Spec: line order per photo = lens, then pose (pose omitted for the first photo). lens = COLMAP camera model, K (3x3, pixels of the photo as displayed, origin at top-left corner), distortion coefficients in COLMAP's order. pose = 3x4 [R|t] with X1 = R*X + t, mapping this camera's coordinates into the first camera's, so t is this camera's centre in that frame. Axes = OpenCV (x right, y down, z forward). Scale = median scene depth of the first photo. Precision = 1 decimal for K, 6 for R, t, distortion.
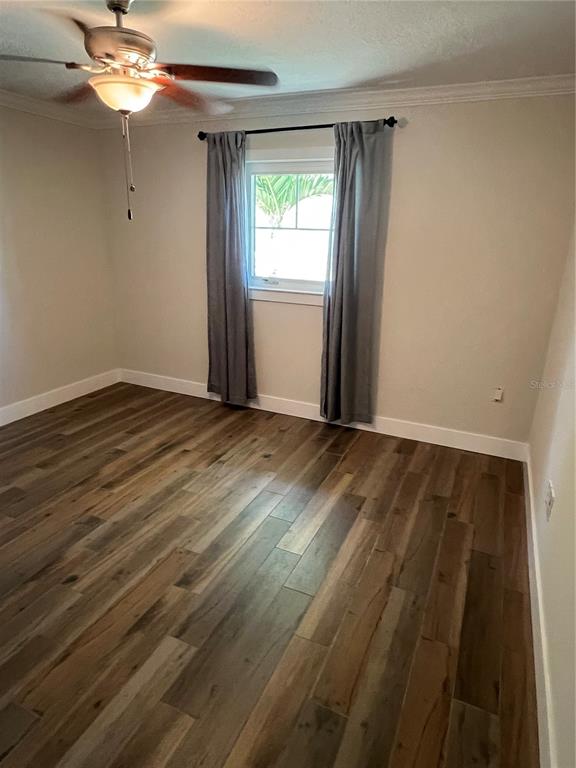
lens RADIAL K [[472.0, 0, 282.2], [0, 472.0, 385.7], [0, 0, 1]] dist [-0.000316, -0.001702]
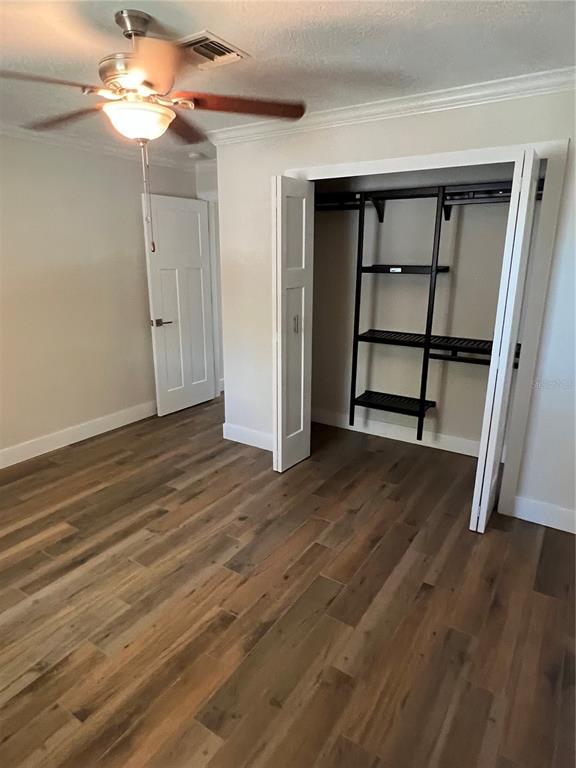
lens RADIAL K [[472.0, 0, 282.2], [0, 472.0, 385.7], [0, 0, 1]] dist [-0.000316, -0.001702]
pose [[-0.988705, -0.068029, 0.133548, -0.567384], [0.019628, 0.824606, 0.565367, -0.521709], [-0.148585, 0.561602, -0.813957, 1.484751]]
